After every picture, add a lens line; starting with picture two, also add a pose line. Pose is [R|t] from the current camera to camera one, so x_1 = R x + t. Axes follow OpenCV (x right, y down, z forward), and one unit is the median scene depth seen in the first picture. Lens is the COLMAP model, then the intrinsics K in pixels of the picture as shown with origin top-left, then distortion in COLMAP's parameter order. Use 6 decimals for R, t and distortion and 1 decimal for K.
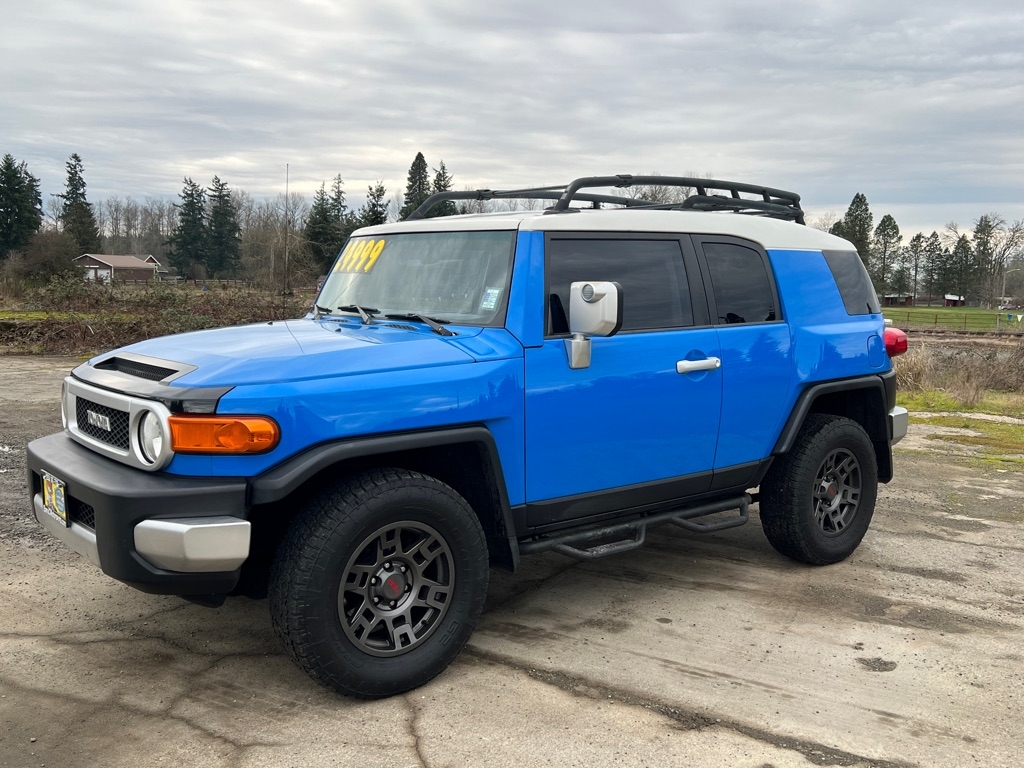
lens RADIAL K [[957.8, 0, 523.7], [0, 957.8, 389.9], [0, 0, 1]] dist [0.027728, 0.000000]
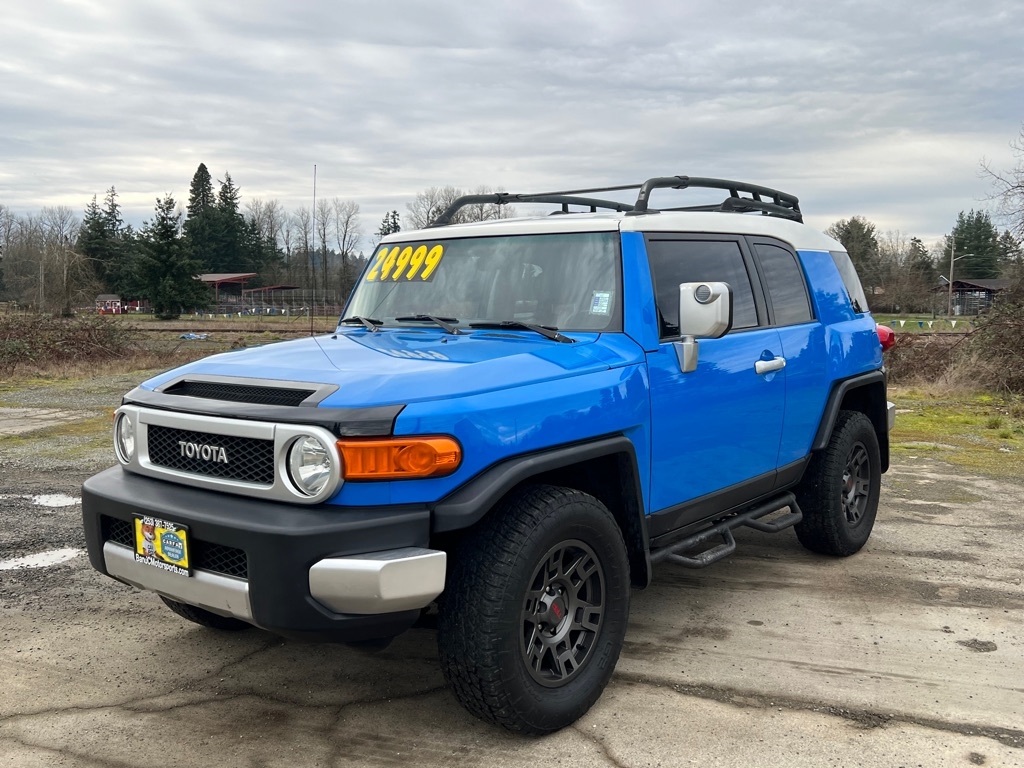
lens RADIAL K [[957.8, 0, 523.8], [0, 957.8, 399.6], [0, 0, 1]] dist [0.027728, 0.000000]
pose [[0.977405, -0.045042, 0.206521, -0.297179], [0.045796, 0.998950, 0.001130, -0.003088], [-0.206355, 0.008354, 0.978441, 0.076692]]
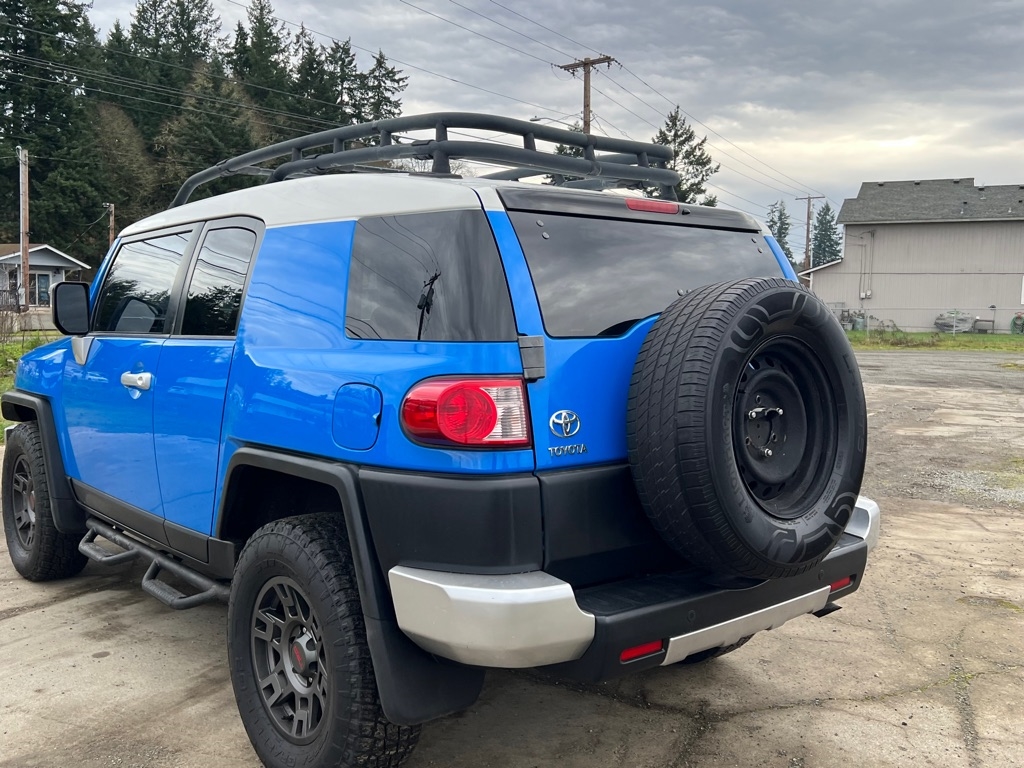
lens RADIAL K [[961.2, 0, 516.5], [0, 961.2, 388.1], [0, 0, 1]] dist [0.022666, 0.000000]
pose [[0.023318, 0.070963, -0.997206, 1.100659], [-0.123677, 0.990020, 0.067559, -0.125626], [0.992049, 0.121756, 0.031862, 1.394691]]
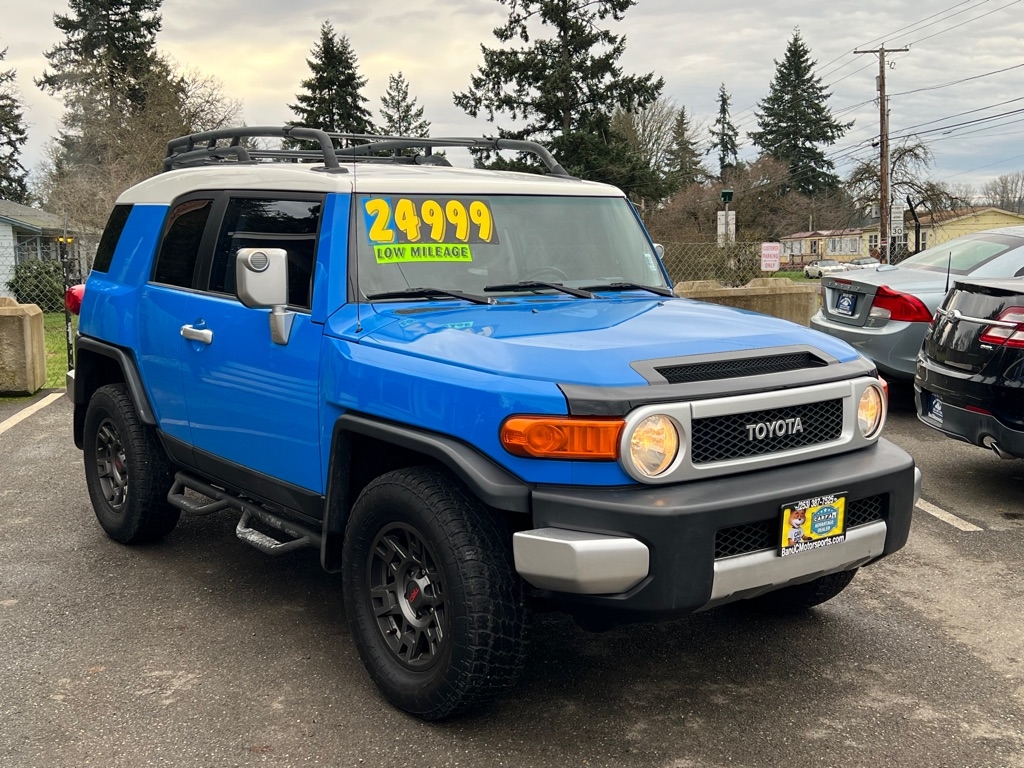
lens RADIAL K [[1173.2, 0, 504.8], [0, 1173.2, 411.8], [0, 0, 1]] dist [0.078729, 0.000000]
pose [[0.052991, -0.175109, 0.983122, -1.299751], [0.115916, 0.978929, 0.168114, -0.162794], [-0.991844, 0.105051, 0.072172, 1.028939]]
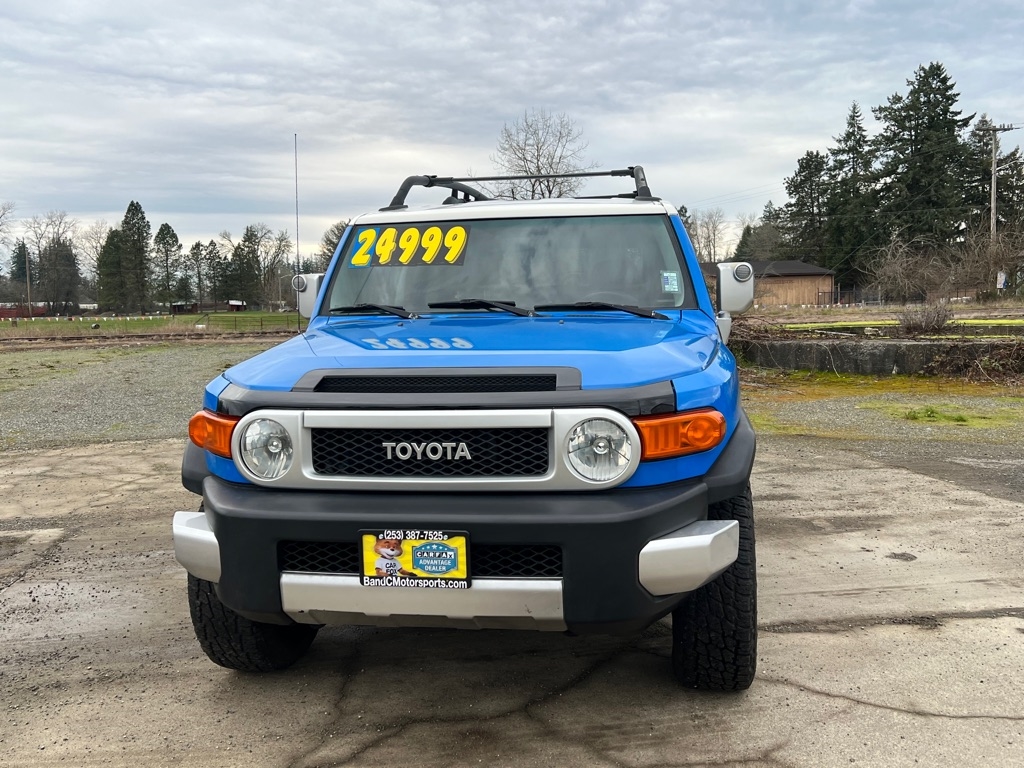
lens RADIAL K [[957.8, 0, 513.4], [0, 957.8, 398.5], [0, 0, 1]] dist [0.027728, 0.000000]
pose [[0.758241, -0.108485, 0.642885, -0.780274], [0.108499, 0.993306, 0.039650, -0.029517], [-0.642883, 0.039688, 0.764936, 0.323641]]
